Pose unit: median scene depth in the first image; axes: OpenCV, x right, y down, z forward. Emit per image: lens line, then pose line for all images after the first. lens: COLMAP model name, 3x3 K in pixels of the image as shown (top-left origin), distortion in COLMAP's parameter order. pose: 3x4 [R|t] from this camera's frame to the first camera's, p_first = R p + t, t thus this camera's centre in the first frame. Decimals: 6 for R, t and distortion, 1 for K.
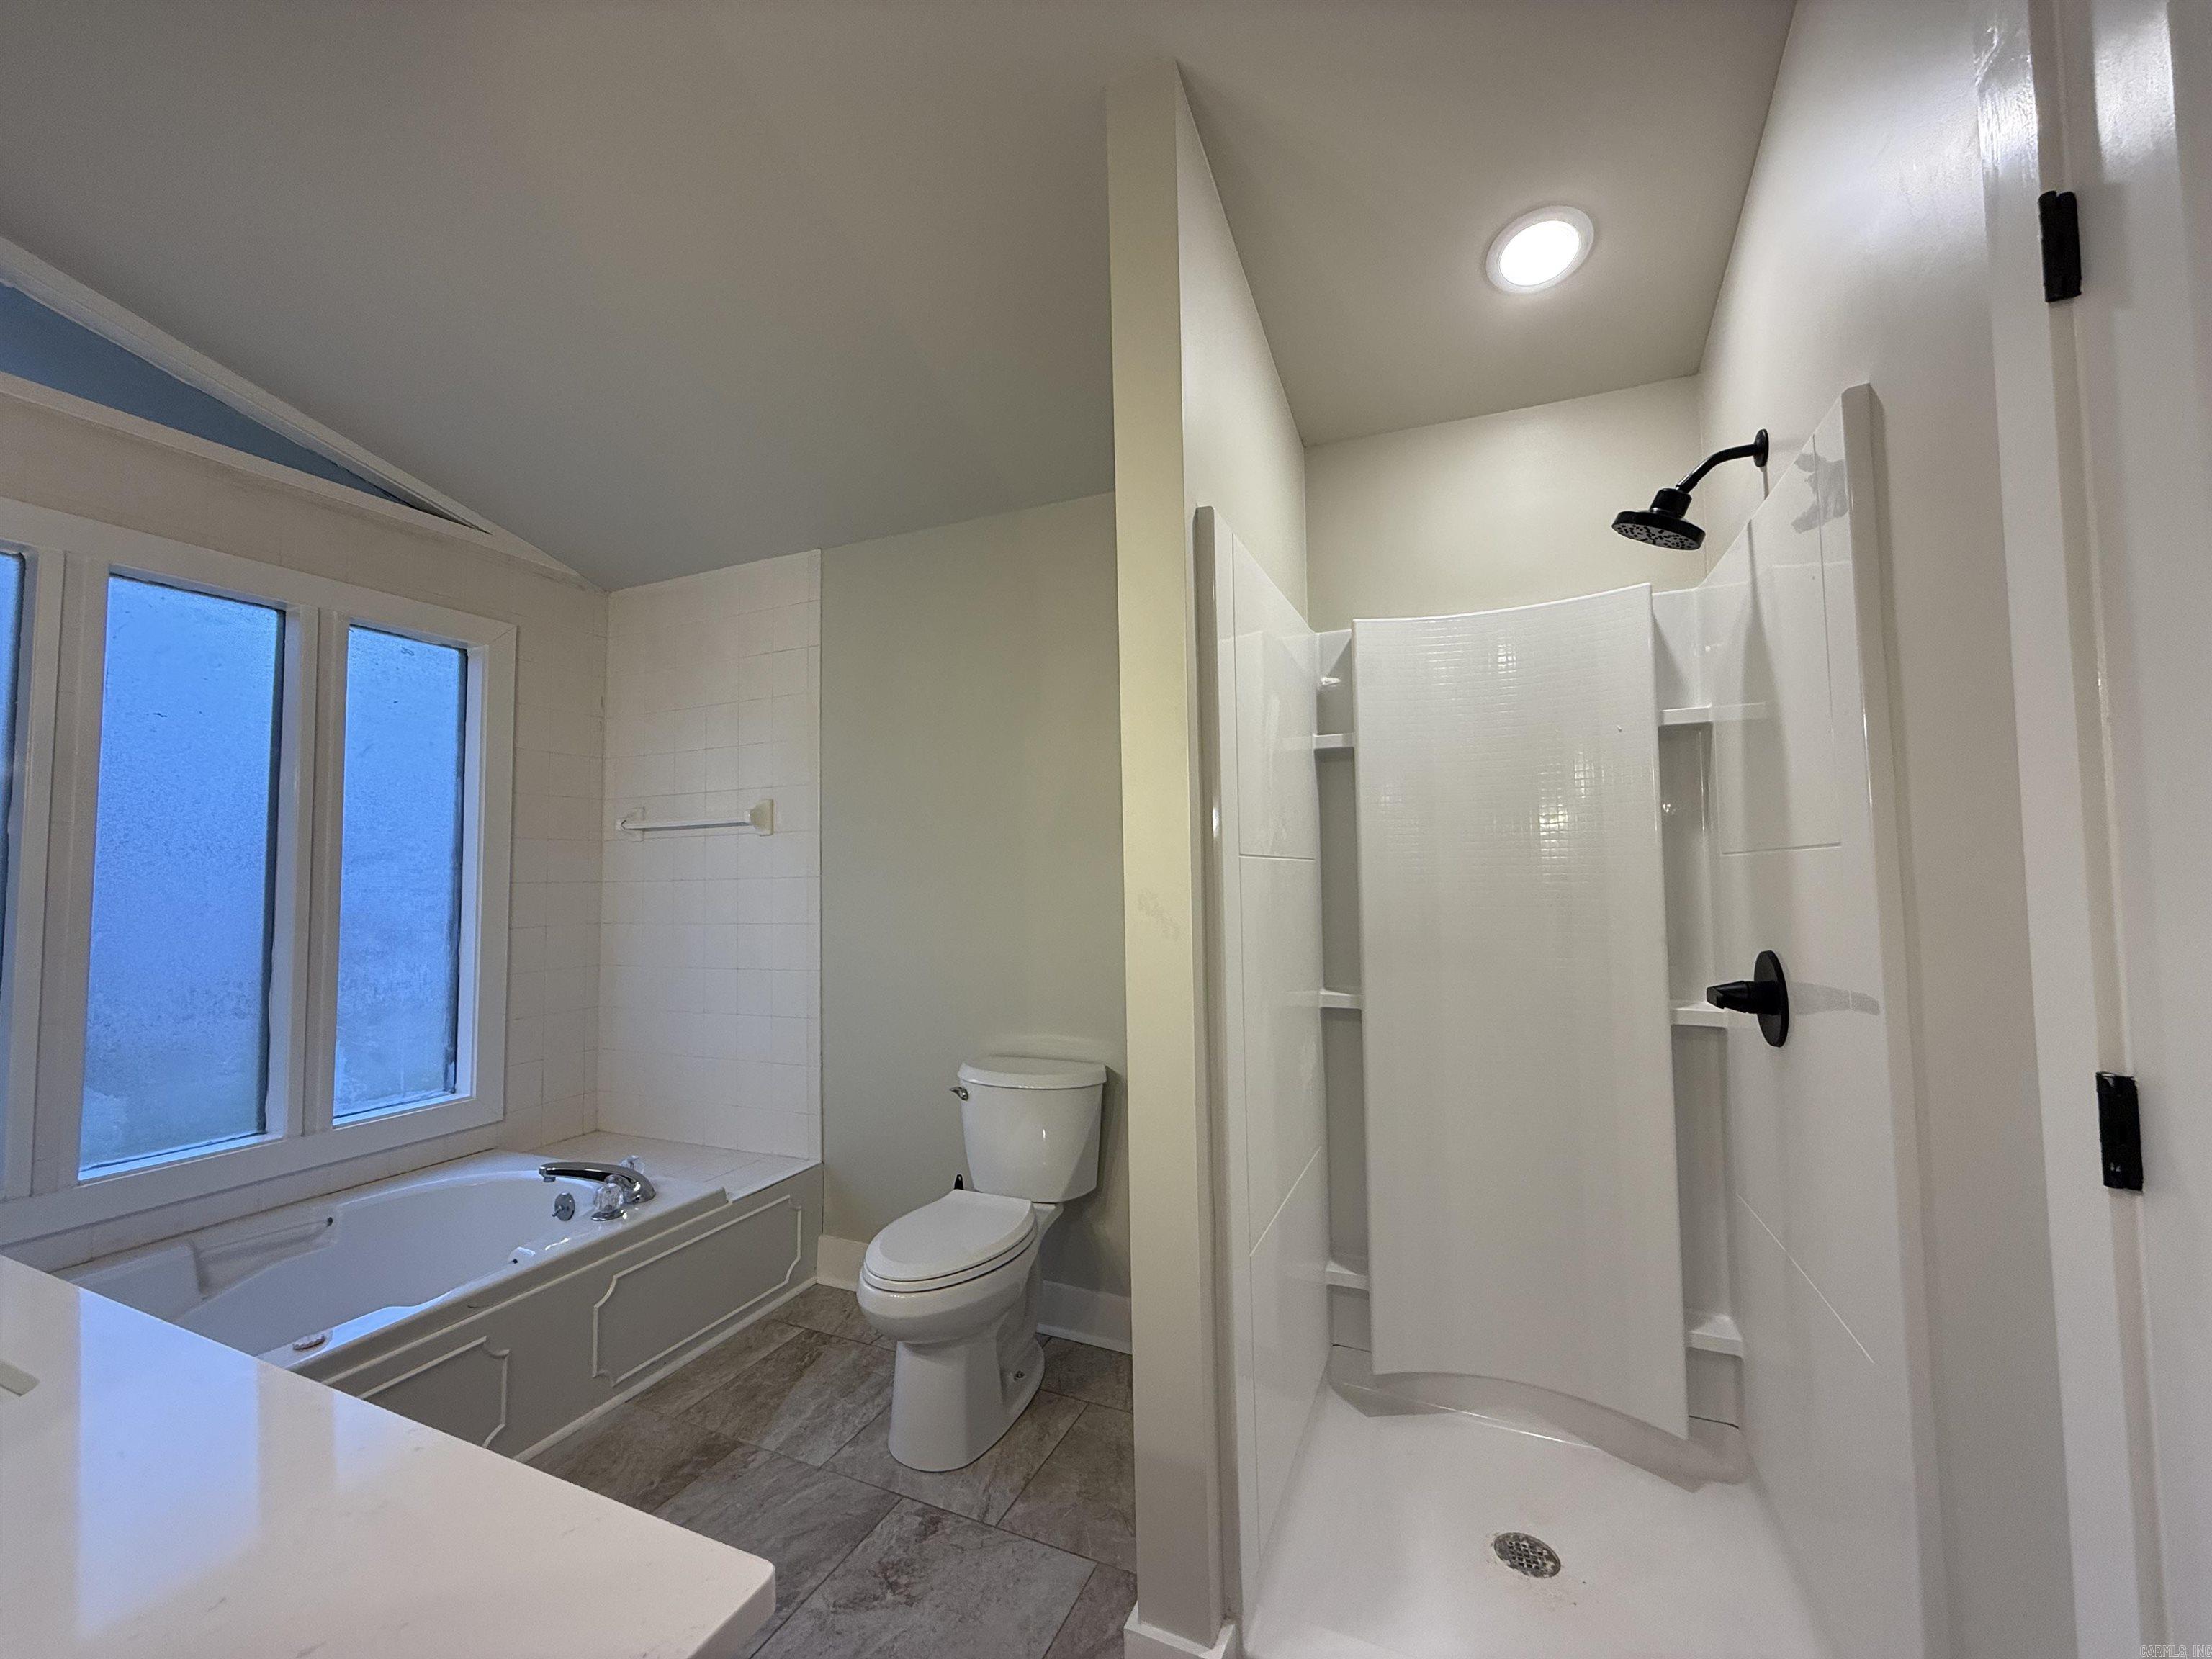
lens RADIAL K [[883.7, 0, 1119.6], [0, 883.7, 849.8], [0, 0, 1]] dist [0.000670, -0.000220]
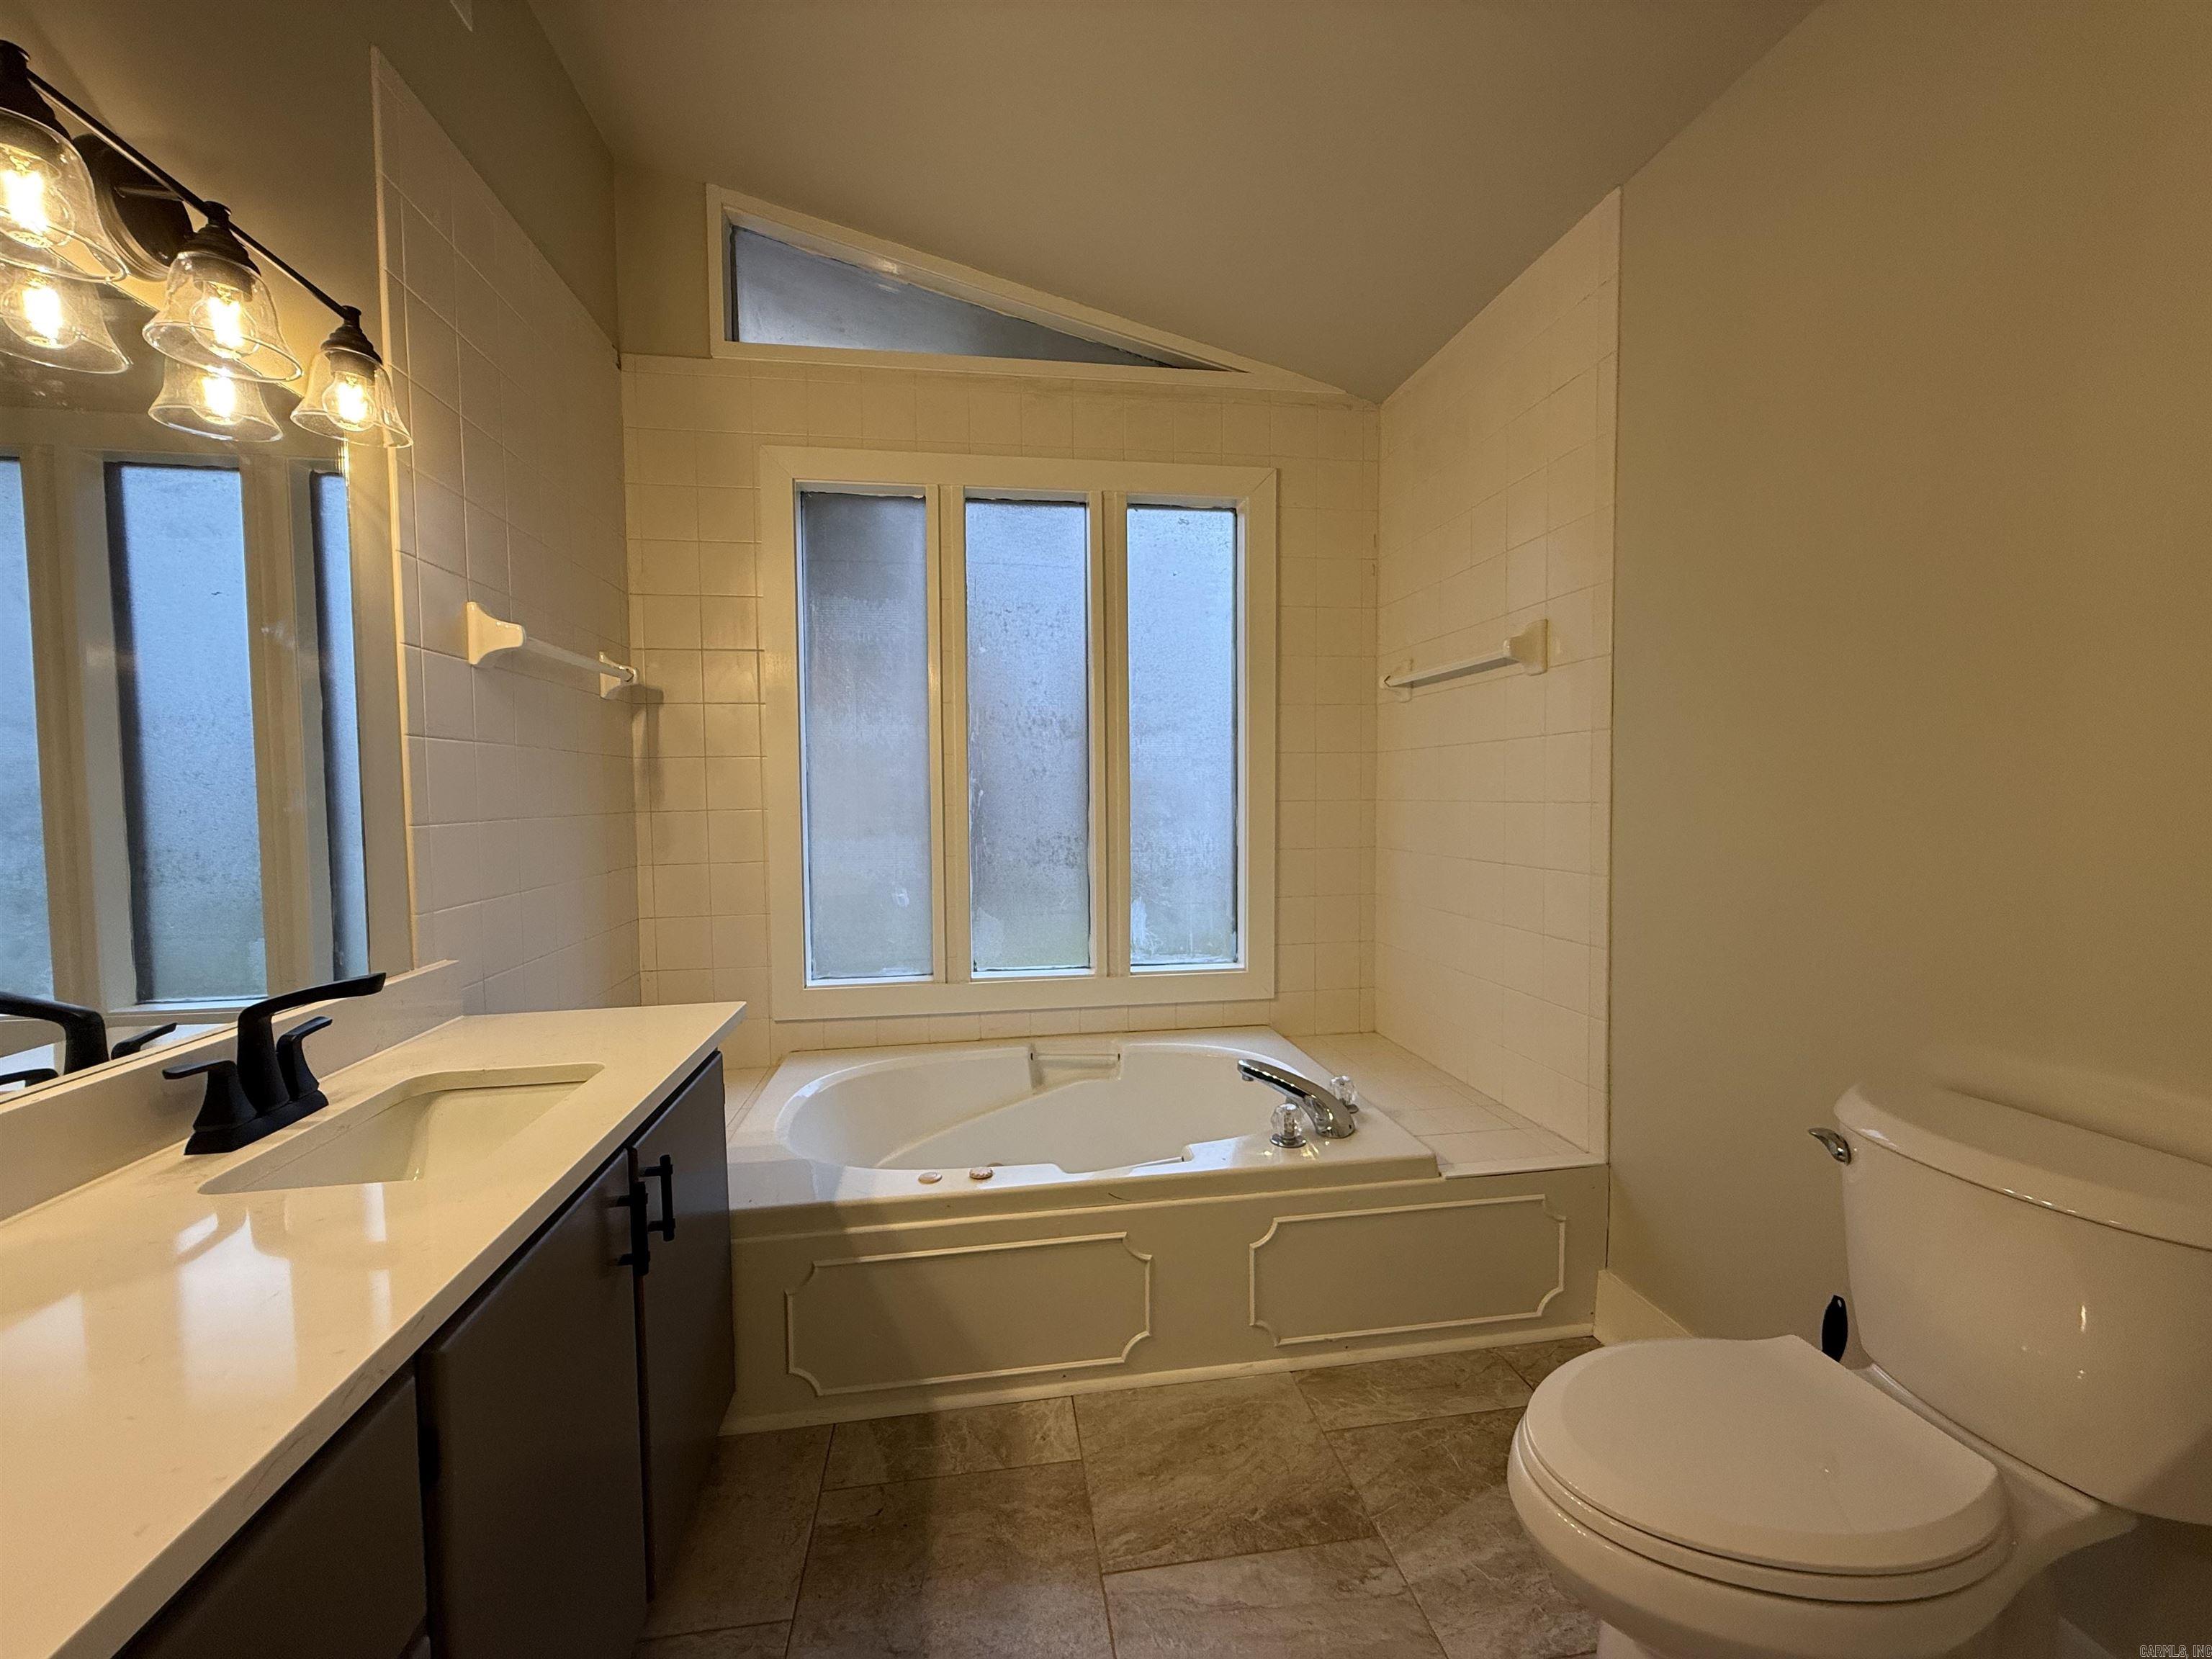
lens RADIAL K [[883.7, 0, 1086.8], [0, 883.7, 832.7], [0, 0, 1]] dist [0.000670, -0.000220]
pose [[0.521621, 0.052271, -0.851575, 0.012780], [0.027091, 0.996603, 0.077767, 0.052334], [0.852747, -0.063635, 0.518433, 0.401495]]
